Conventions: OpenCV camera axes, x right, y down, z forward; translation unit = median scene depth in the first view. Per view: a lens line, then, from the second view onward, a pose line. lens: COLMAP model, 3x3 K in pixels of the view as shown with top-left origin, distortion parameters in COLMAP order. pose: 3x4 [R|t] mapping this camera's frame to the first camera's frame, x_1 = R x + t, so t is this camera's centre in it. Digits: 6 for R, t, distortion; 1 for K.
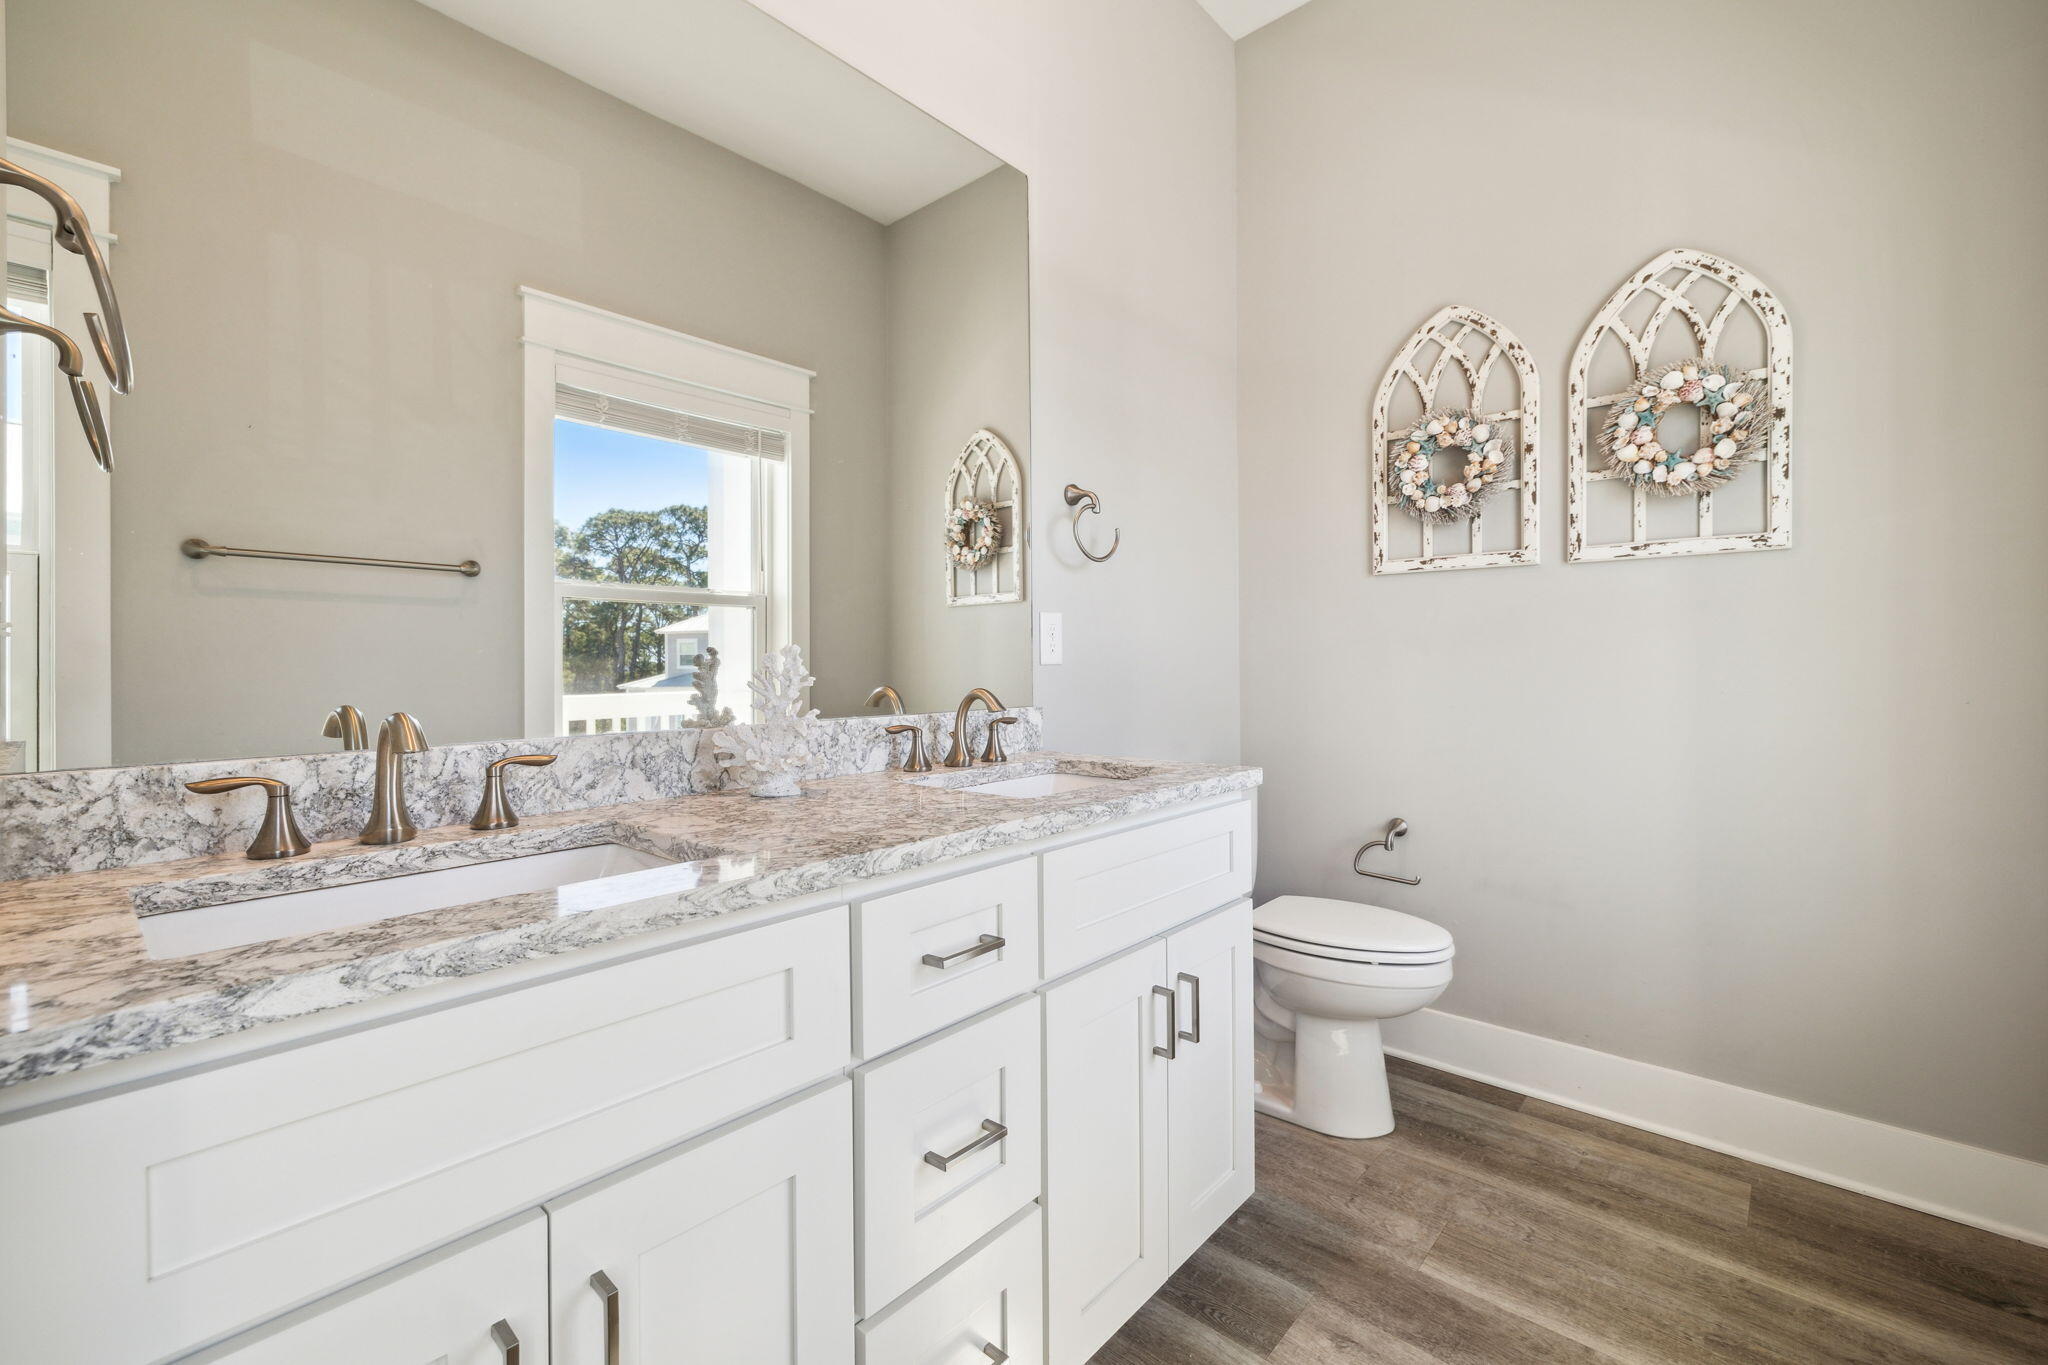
lens RADIAL K [[820.9, 0, 1026.9], [0, 820.9, 671.2], [0, 0, 1]] dist [-0.000310, -0.000024]
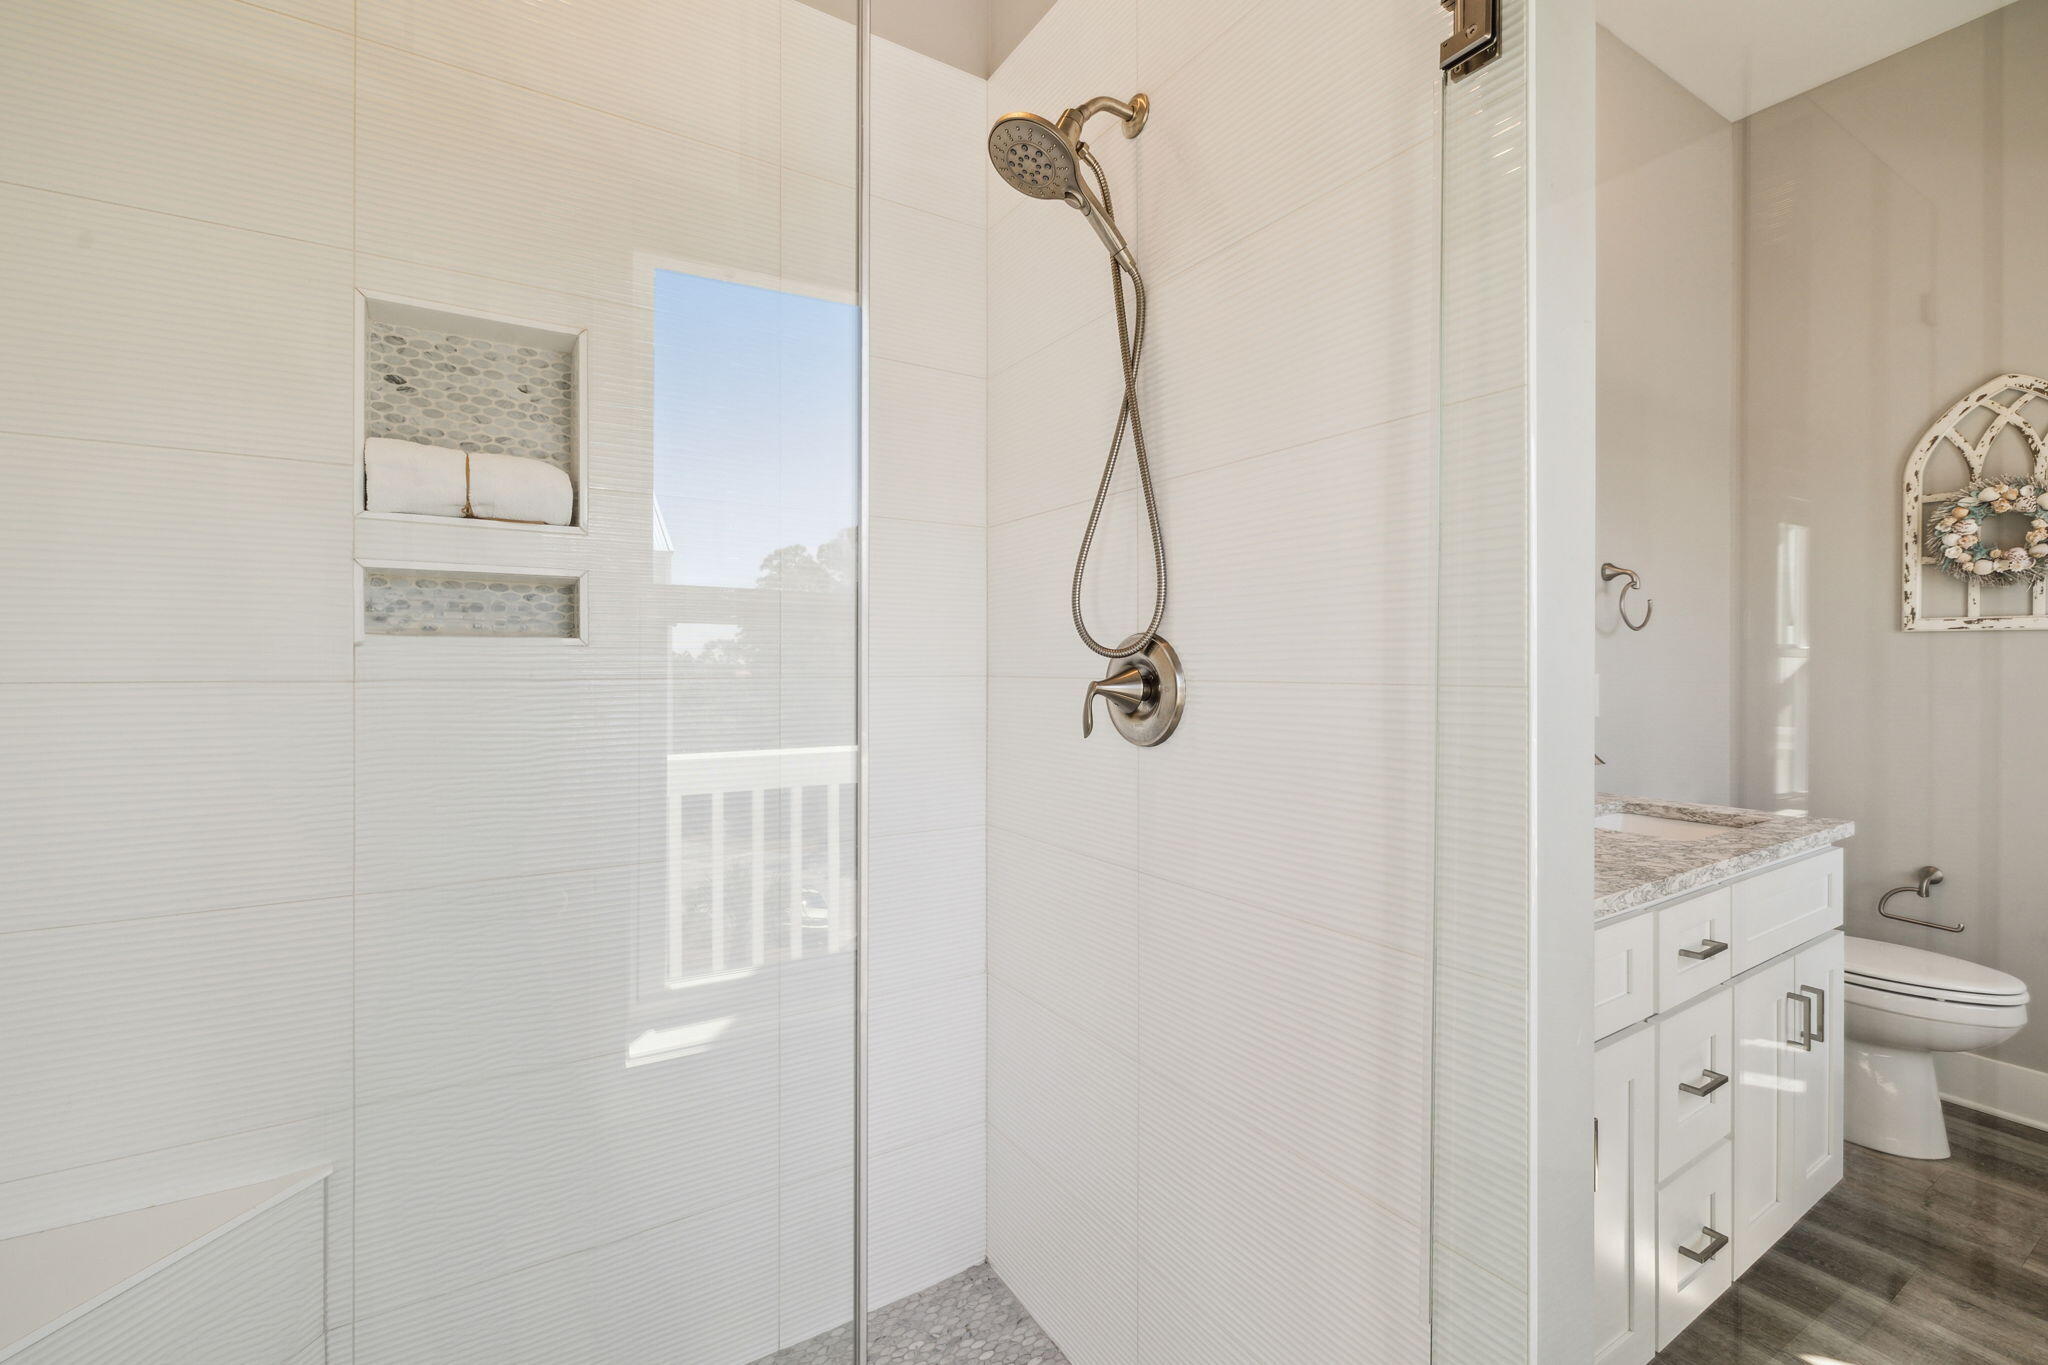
lens RADIAL K [[859.4, 0, 1020.6], [0, 859.4, 665.3], [0, 0, 1]] dist [0.001915, -0.000647]
pose [[0.966330, 0.009475, -0.257132, -0.405606], [-0.008903, 0.999955, 0.003387, -0.073289], [0.257152, -0.000984, 0.966370, -0.368341]]
